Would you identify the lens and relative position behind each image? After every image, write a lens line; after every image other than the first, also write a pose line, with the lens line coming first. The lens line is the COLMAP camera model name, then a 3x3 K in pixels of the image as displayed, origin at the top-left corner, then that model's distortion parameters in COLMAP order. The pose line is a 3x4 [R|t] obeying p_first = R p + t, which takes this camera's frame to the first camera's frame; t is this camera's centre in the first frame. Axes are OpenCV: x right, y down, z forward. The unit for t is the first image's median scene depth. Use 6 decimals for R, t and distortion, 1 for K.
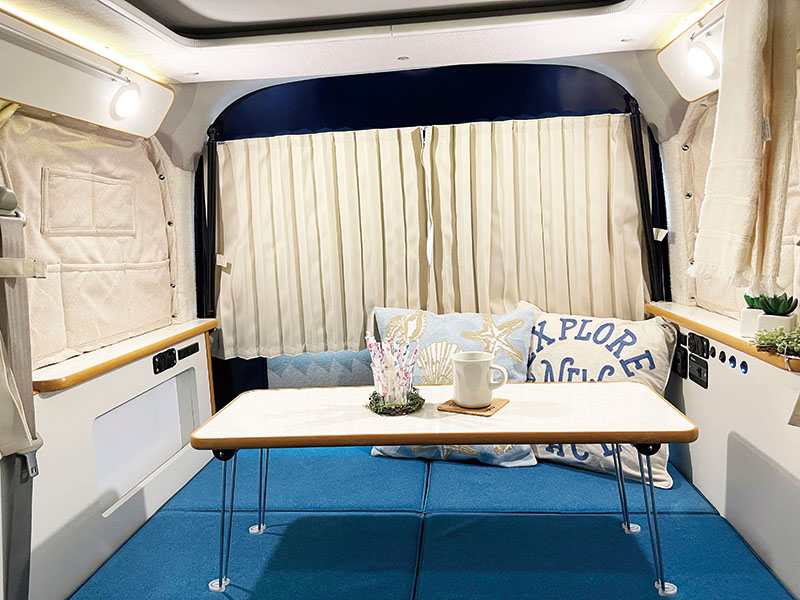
lens RADIAL K [[591.6, 0, 400.0], [0, 591.6, 300.0], [0, 0, 1]] dist [-0.000100, -0.001349]
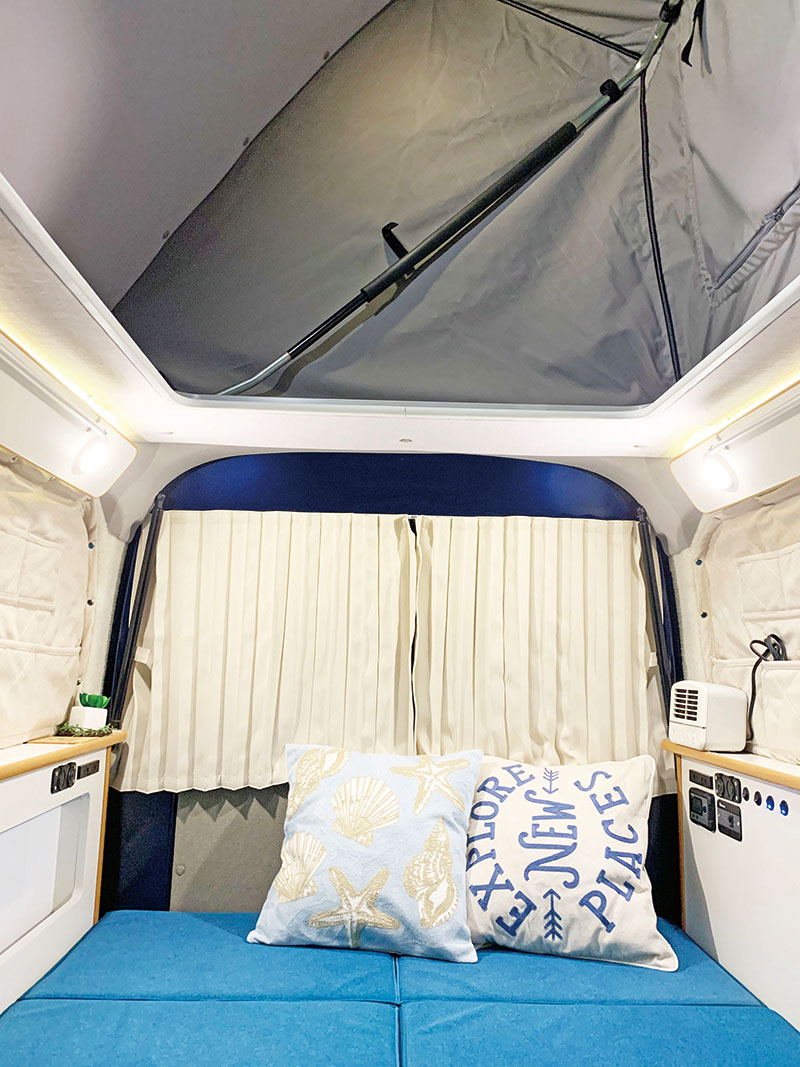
lens RADIAL K [[796.2, 0, 400.0], [0, 796.2, 533.5], [0, 0, 1]] dist [0.004189, -0.000235]
pose [[0.990615, 0.086235, 0.106044, -0.107764], [-0.054209, 0.960099, -0.274355, 0.061631], [-0.125471, 0.266032, 0.955764, -0.124024]]
